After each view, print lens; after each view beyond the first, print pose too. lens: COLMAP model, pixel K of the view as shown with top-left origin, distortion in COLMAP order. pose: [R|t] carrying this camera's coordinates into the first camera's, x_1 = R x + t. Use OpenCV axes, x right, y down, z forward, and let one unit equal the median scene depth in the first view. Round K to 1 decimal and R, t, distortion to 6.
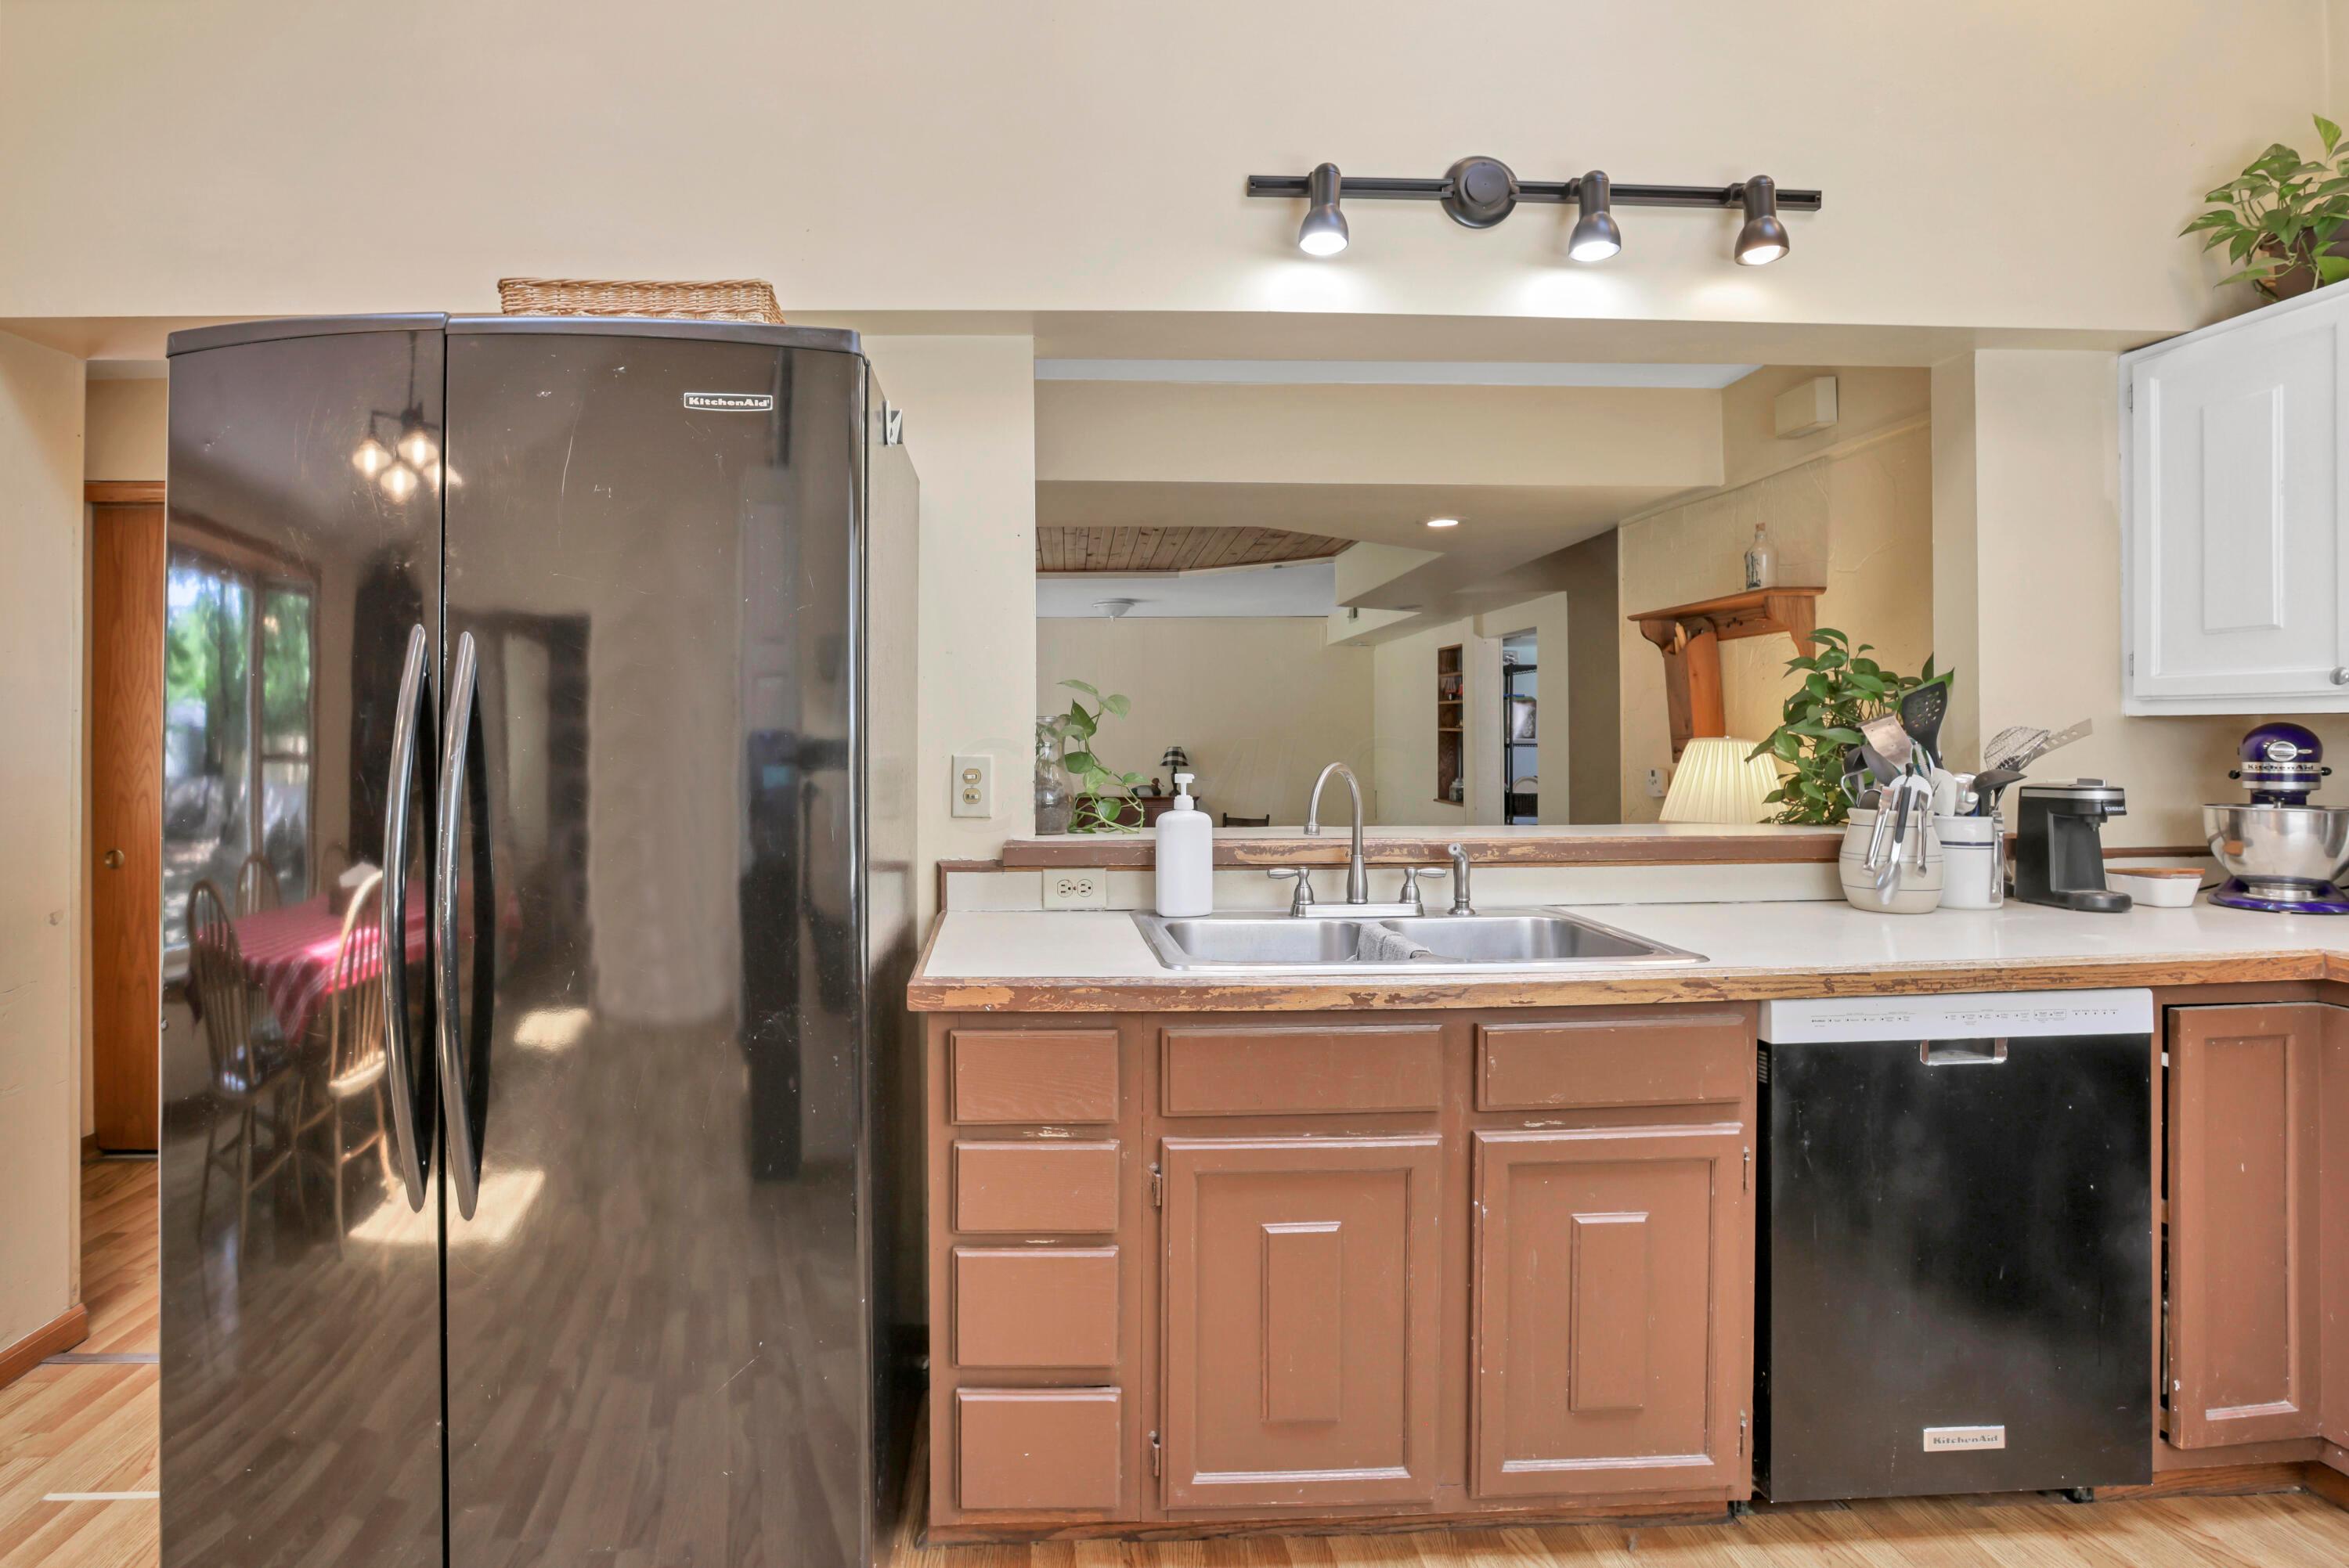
lens RADIAL K [[1086.6, 0, 1110.6], [0, 1086.6, 732.6], [0, 0, 1]] dist [-0.001971, 0.000224]
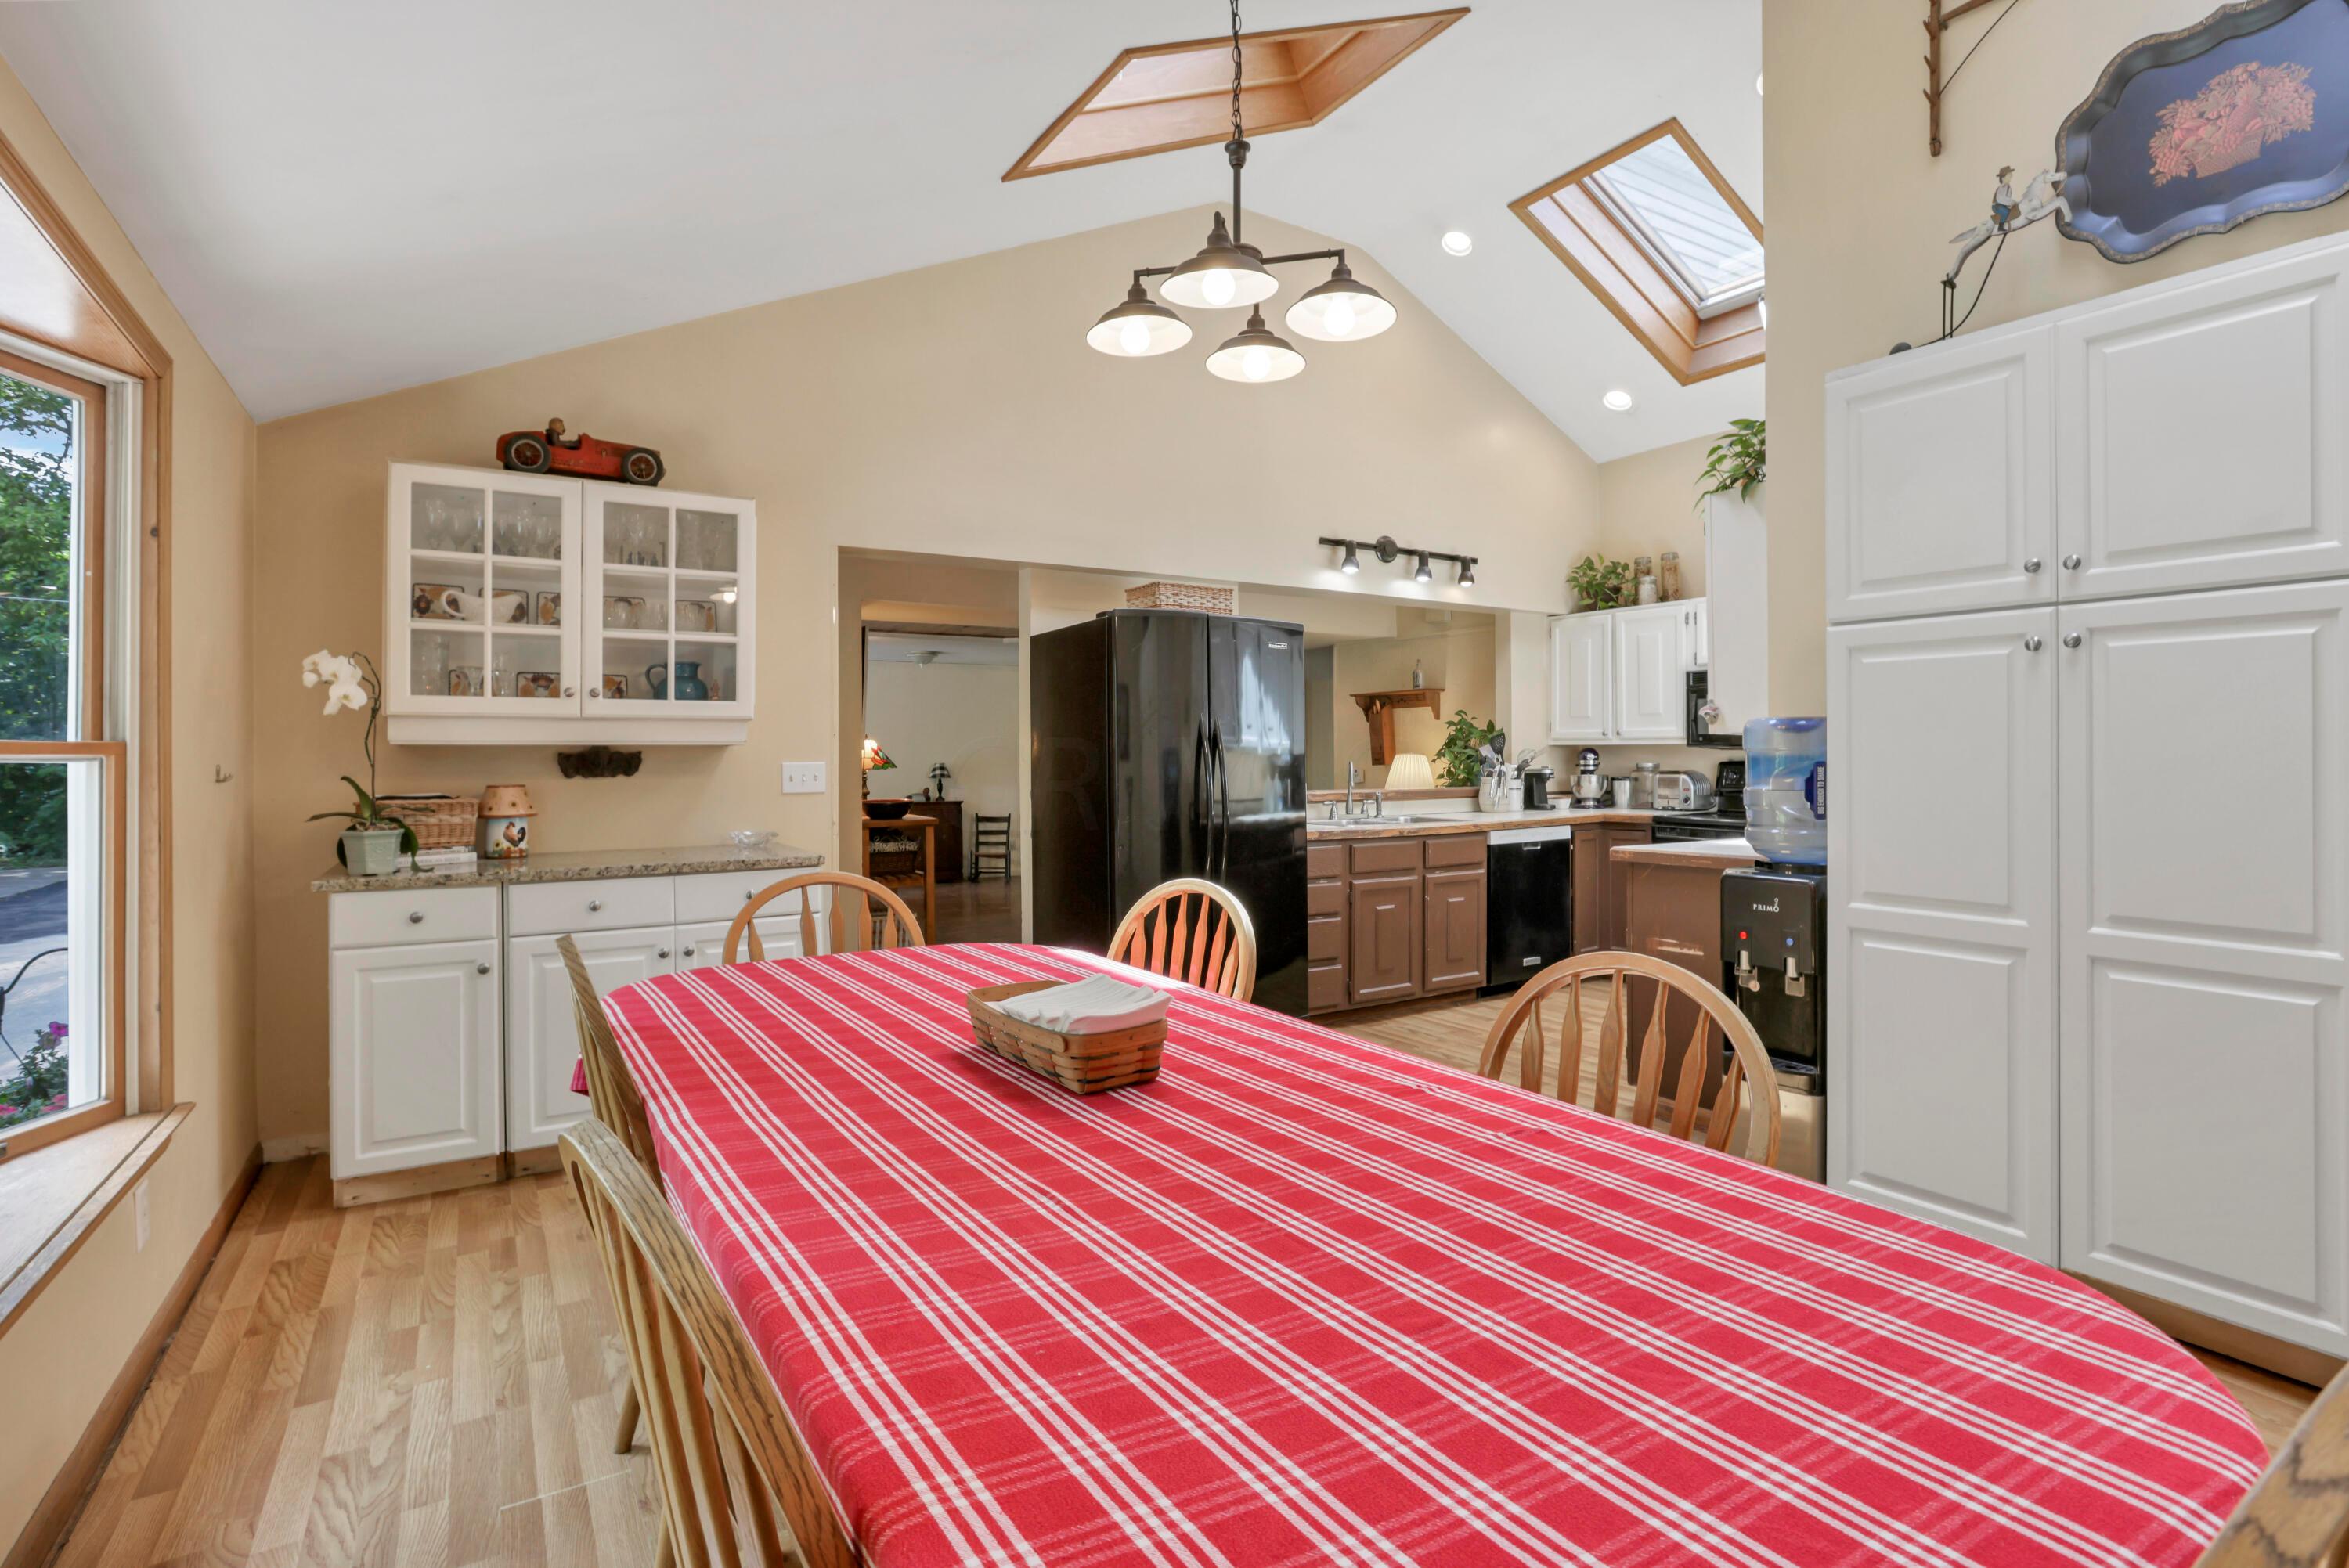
lens RADIAL K [[1101.5, 0, 1172.3], [0, 1101.5, 767.2], [0, 0, 1]] dist [-0.001377, 0.000465]
pose [[0.869318, -0.004318, 0.494234, -1.475199], [-0.001089, 0.999943, 0.010652, 0.014194], [-0.494251, -0.009798, 0.869264, -1.118120]]
